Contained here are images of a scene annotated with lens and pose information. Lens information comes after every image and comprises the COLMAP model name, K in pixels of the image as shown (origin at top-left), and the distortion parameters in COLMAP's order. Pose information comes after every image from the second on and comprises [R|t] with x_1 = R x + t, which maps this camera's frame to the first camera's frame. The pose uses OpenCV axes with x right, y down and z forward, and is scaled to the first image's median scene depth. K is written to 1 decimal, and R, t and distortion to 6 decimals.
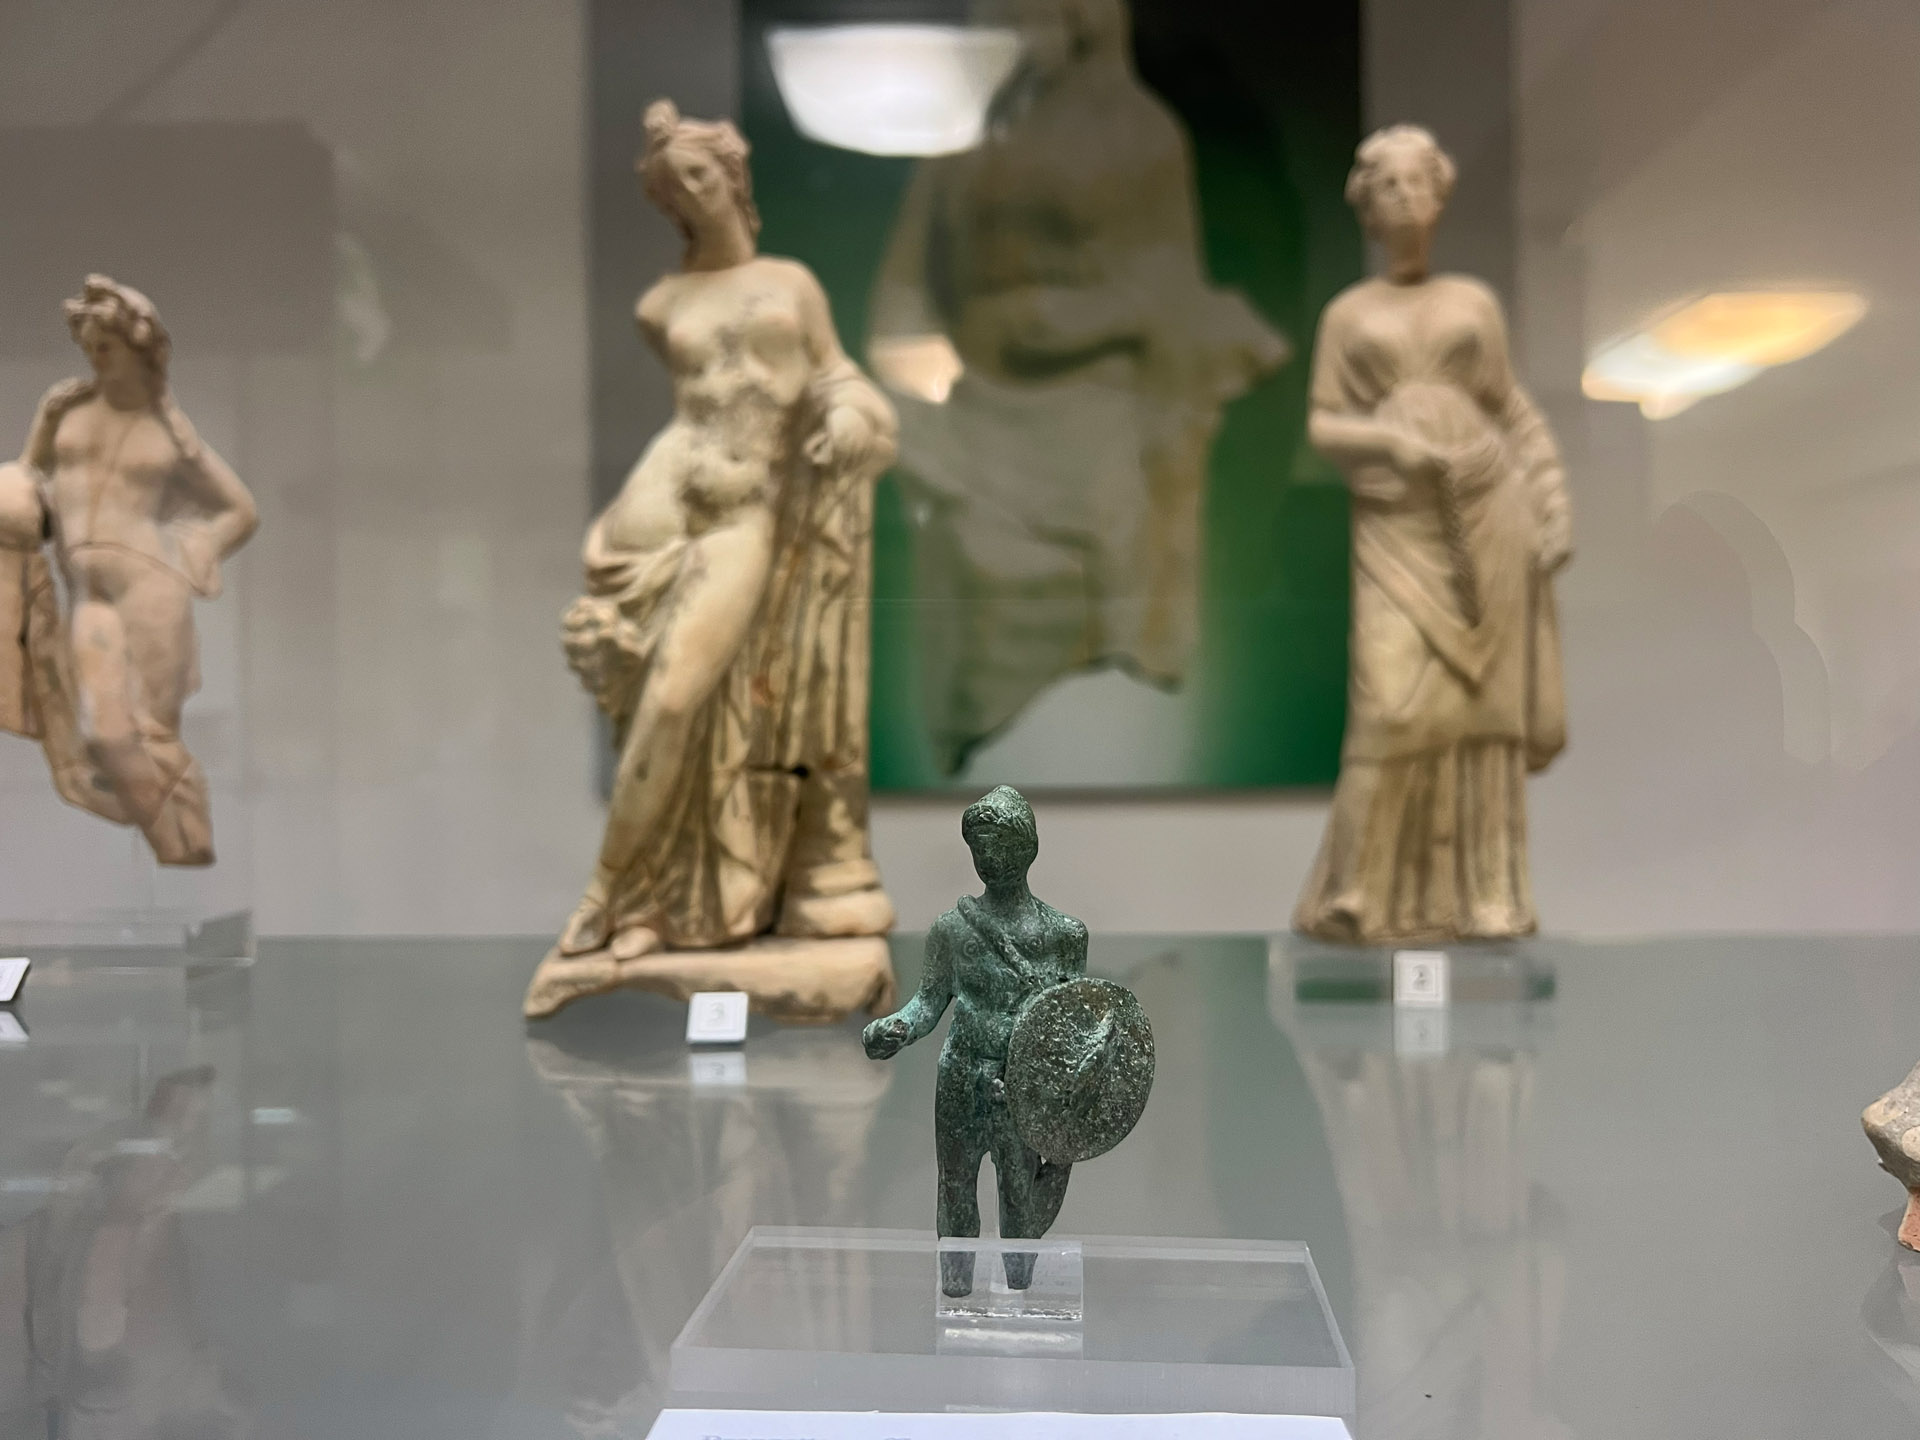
lens RADIAL K [[1451.8, 0, 956.3], [0, 1451.8, 727.9], [0, 0, 1]] dist [0.026501, -0.022152]
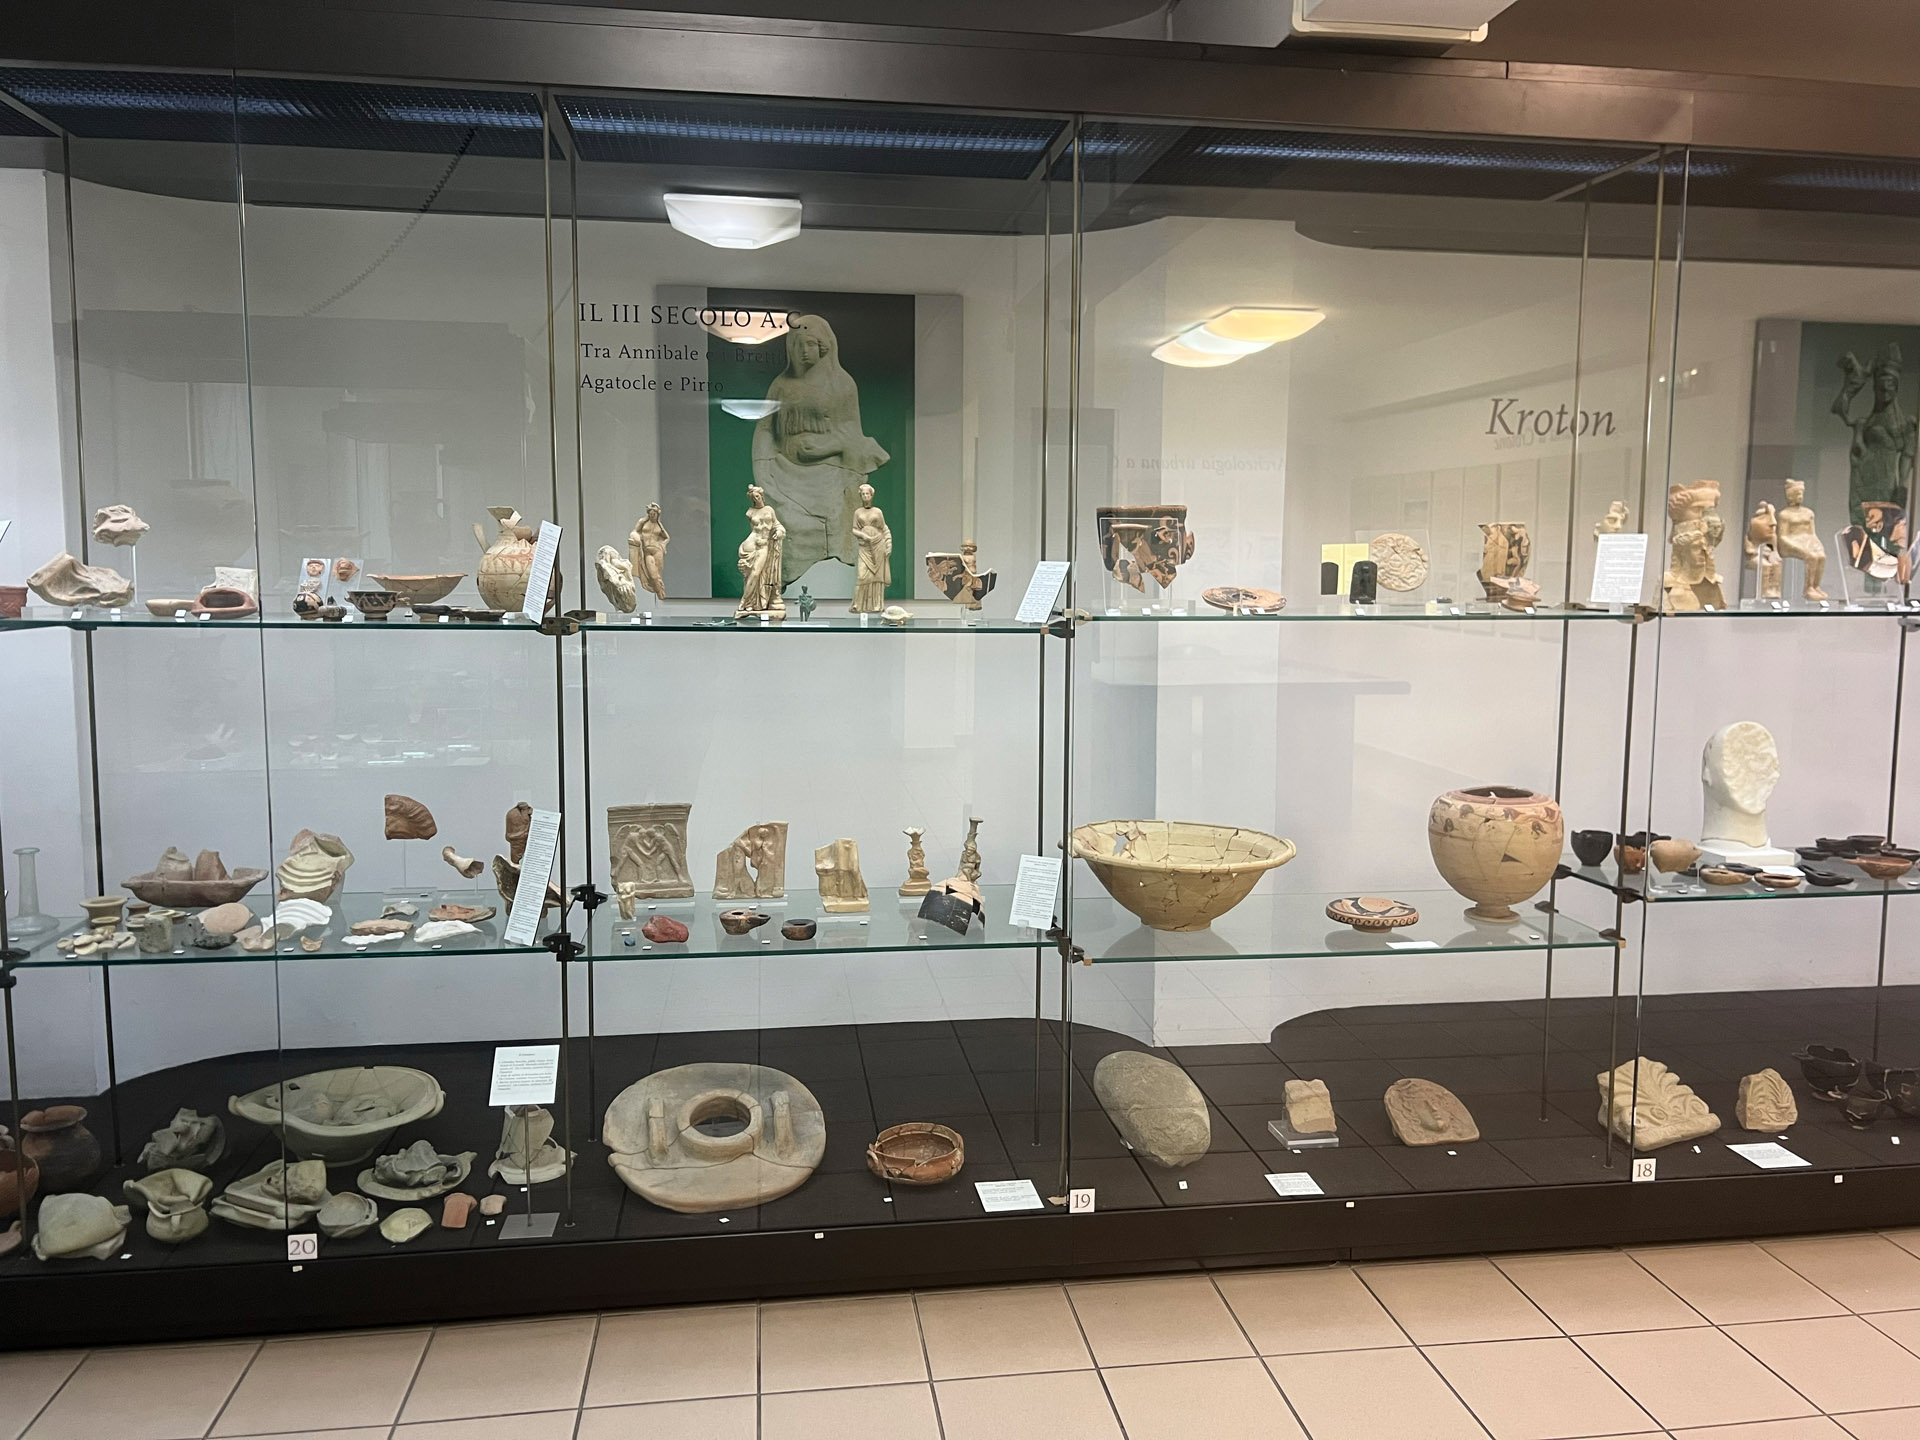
lens RADIAL K [[1451.8, 0, 972.5], [0, 1451.8, 711.6], [0, 0, 1]] dist [0.026501, -0.022152]
pose [[0.986102, -0.000684, 0.166140, -0.330756], [-0.014849, 0.995627, 0.092233, -0.022506], [-0.165476, -0.093419, 0.981779, -6.178973]]
